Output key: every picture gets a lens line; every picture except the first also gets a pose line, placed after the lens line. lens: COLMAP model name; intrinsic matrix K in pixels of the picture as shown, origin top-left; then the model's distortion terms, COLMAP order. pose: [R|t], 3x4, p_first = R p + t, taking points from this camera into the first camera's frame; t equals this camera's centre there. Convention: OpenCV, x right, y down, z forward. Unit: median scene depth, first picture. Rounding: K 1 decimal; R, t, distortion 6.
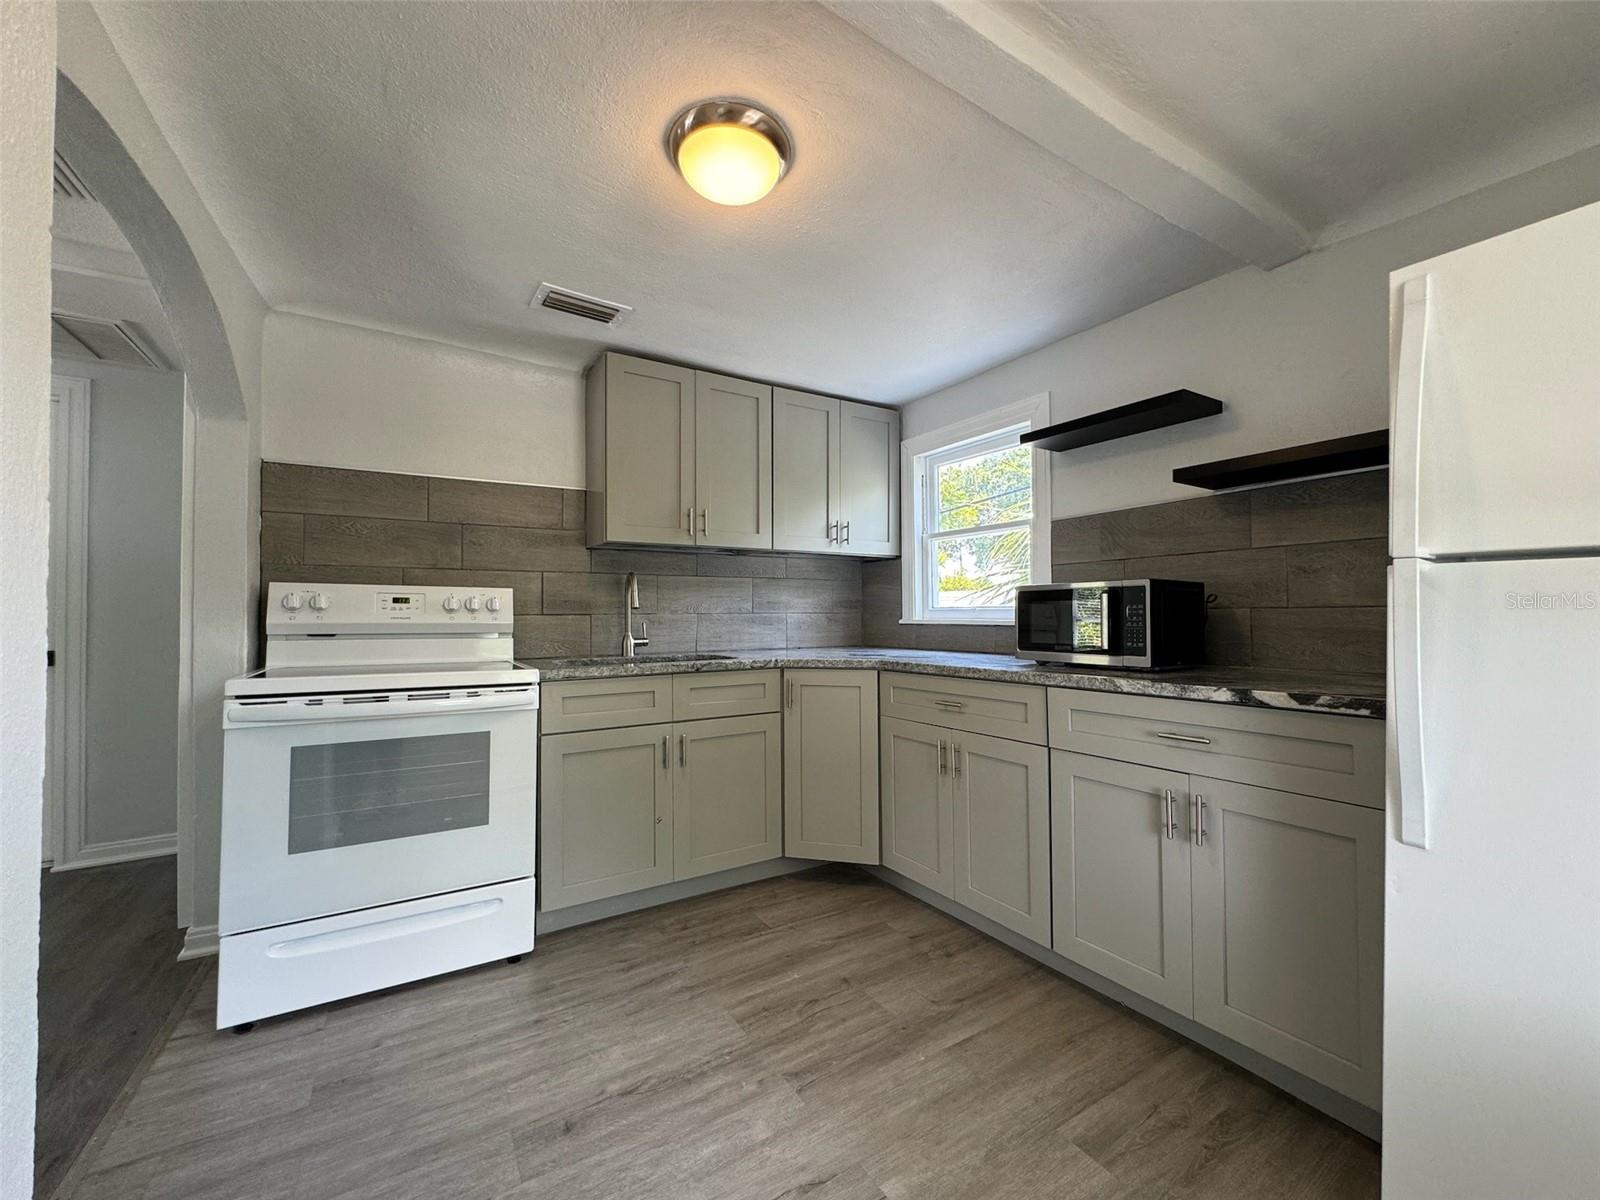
lens RADIAL K [[636.7, 0, 799.6], [0, 636.7, 601.0], [0, 0, 1]] dist [-0.001843, 0.000215]
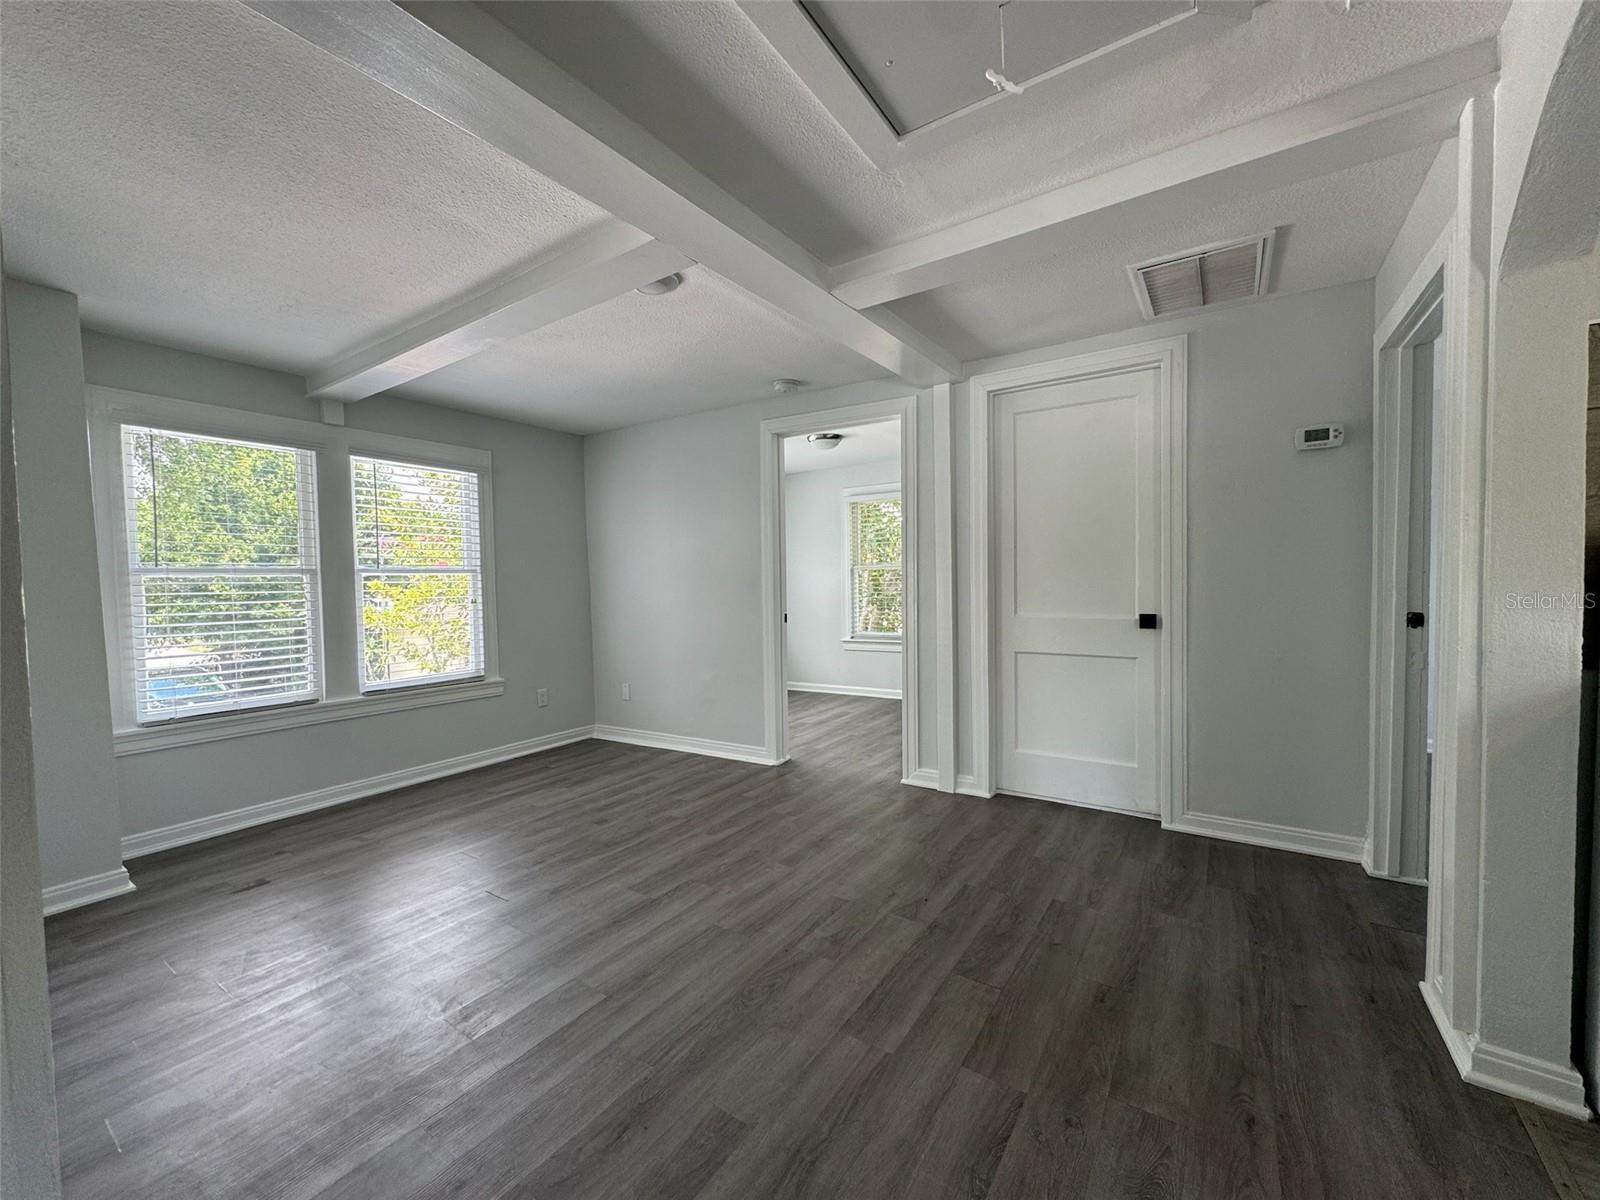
lens RADIAL K [[636.7, 0, 798.9], [0, 636.7, 595.2], [0, 0, 1]] dist [-0.001843, 0.000215]
pose [[0.405303, 0.019417, -0.913976, -0.729769], [0.032721, 0.998826, 0.035730, -0.013141], [0.913596, -0.044388, 0.404192, 0.090949]]
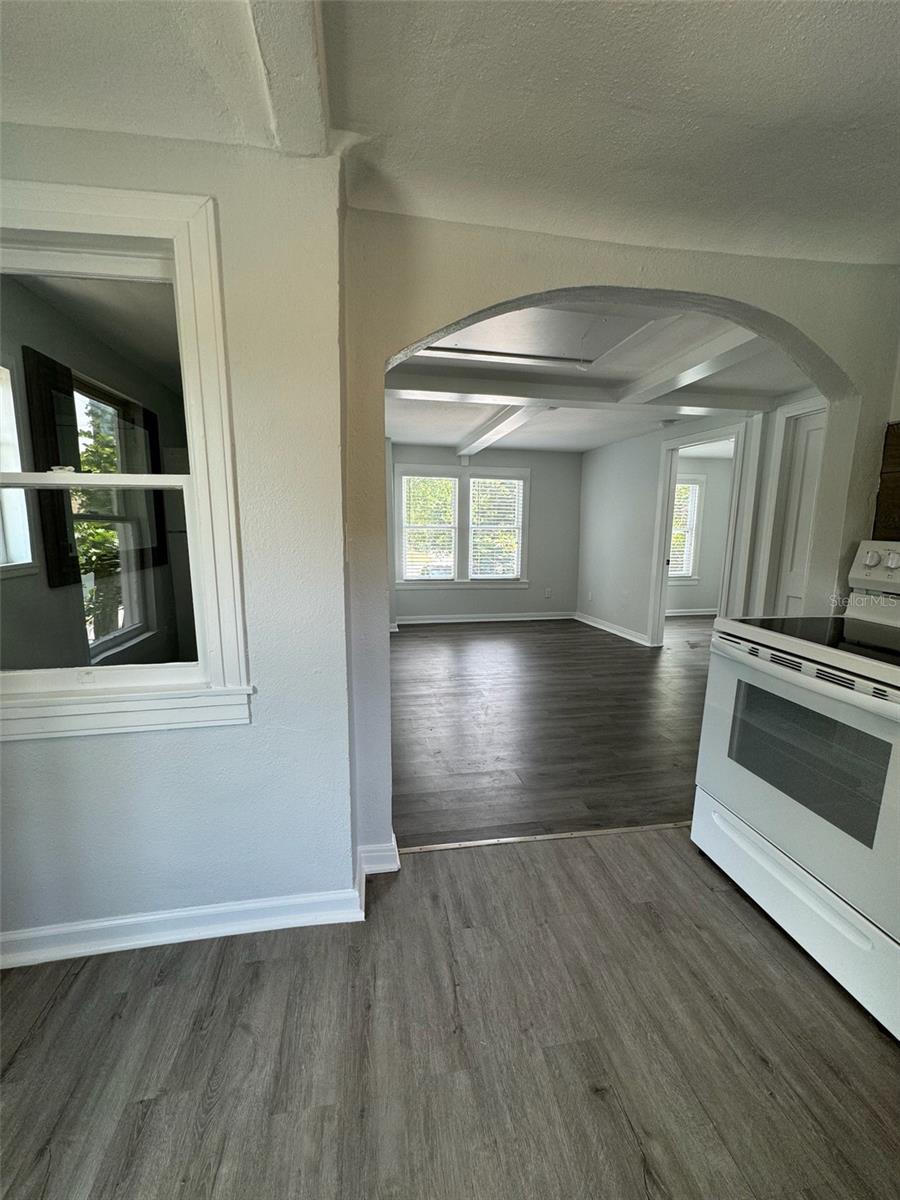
lens RADIAL K [[477.5, 0, 450.7], [0, 477.5, 601.9], [0, 0, 1]] dist [-0.001843, 0.000215]
pose [[-0.360199, 0.148677, -0.920952, 0.247612], [0.008377, 0.987694, 0.156175, -0.071624], [0.932838, 0.048539, -0.357012, 0.762308]]
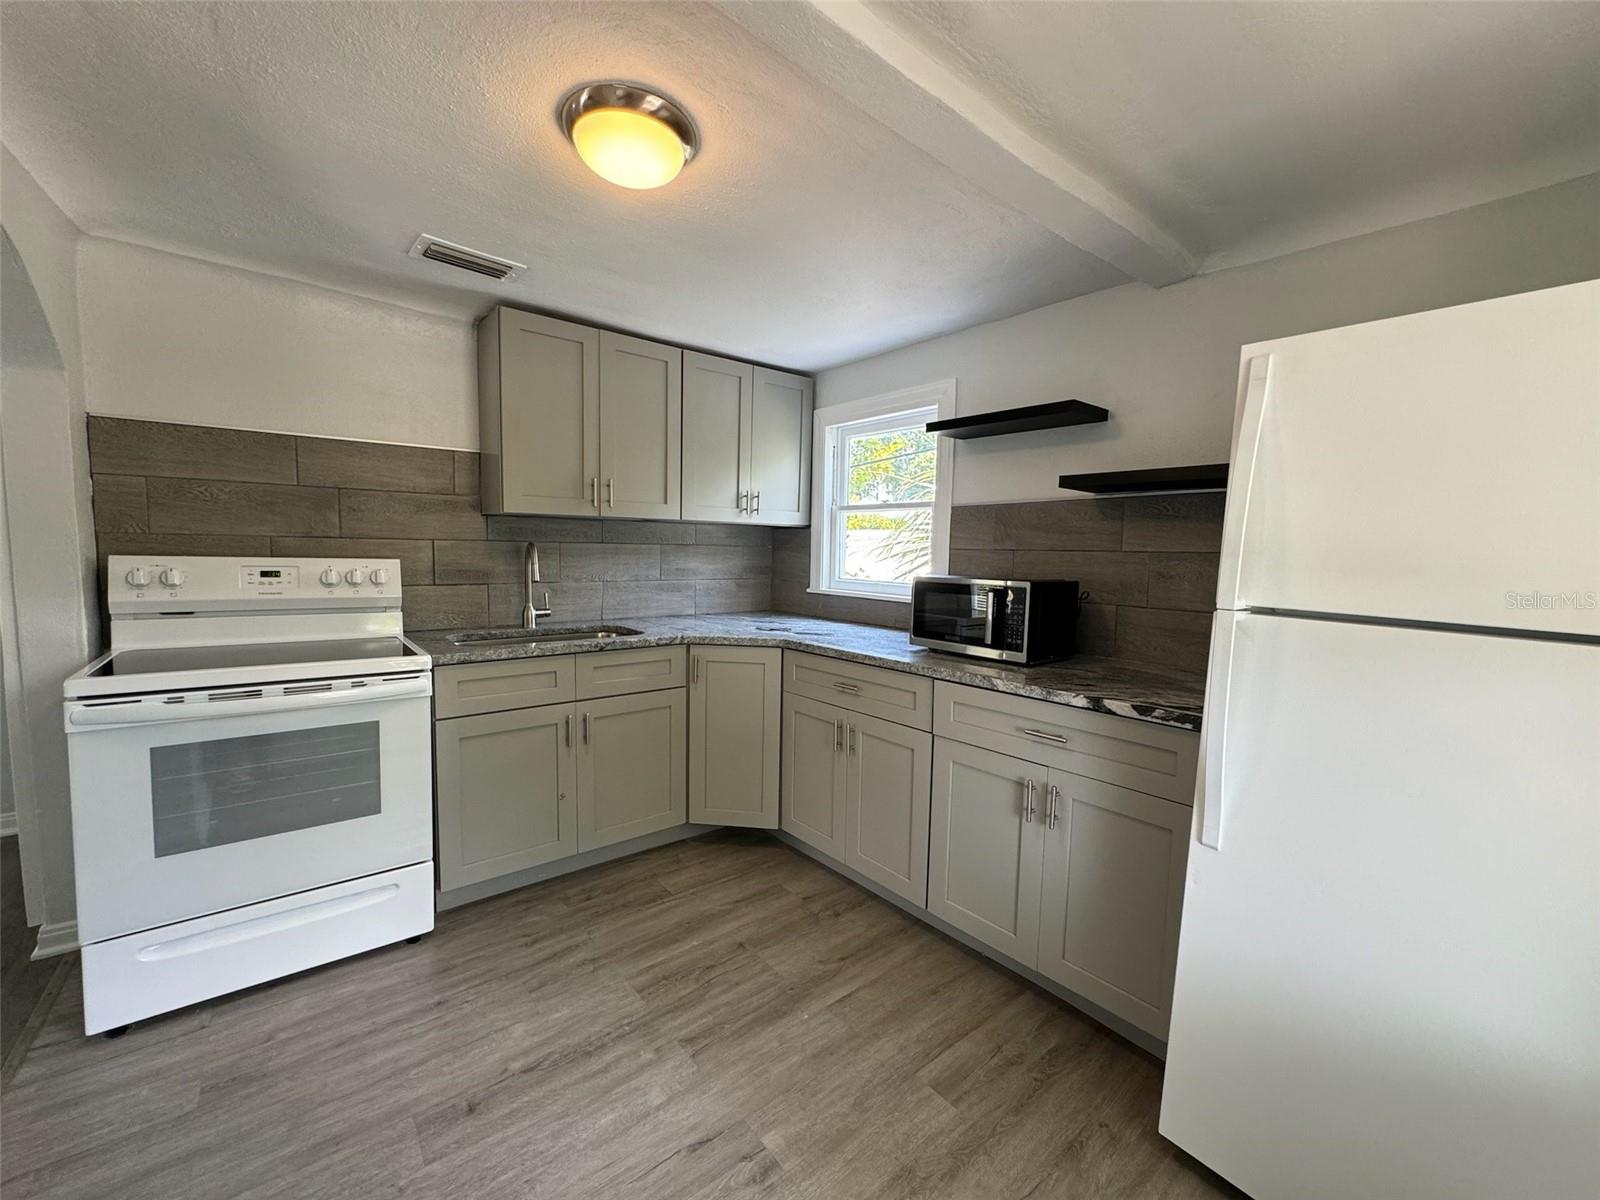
lens RADIAL K [[636.7, 0, 799.3], [0, 636.7, 601.1], [0, 0, 1]] dist [-0.001843, 0.000215]
pose [[0.991370, 0.015134, 0.130217, 0.021142], [-0.028726, 0.994251, 0.103149, -0.104015], [-0.127907, -0.105999, 0.986105, -0.019567]]
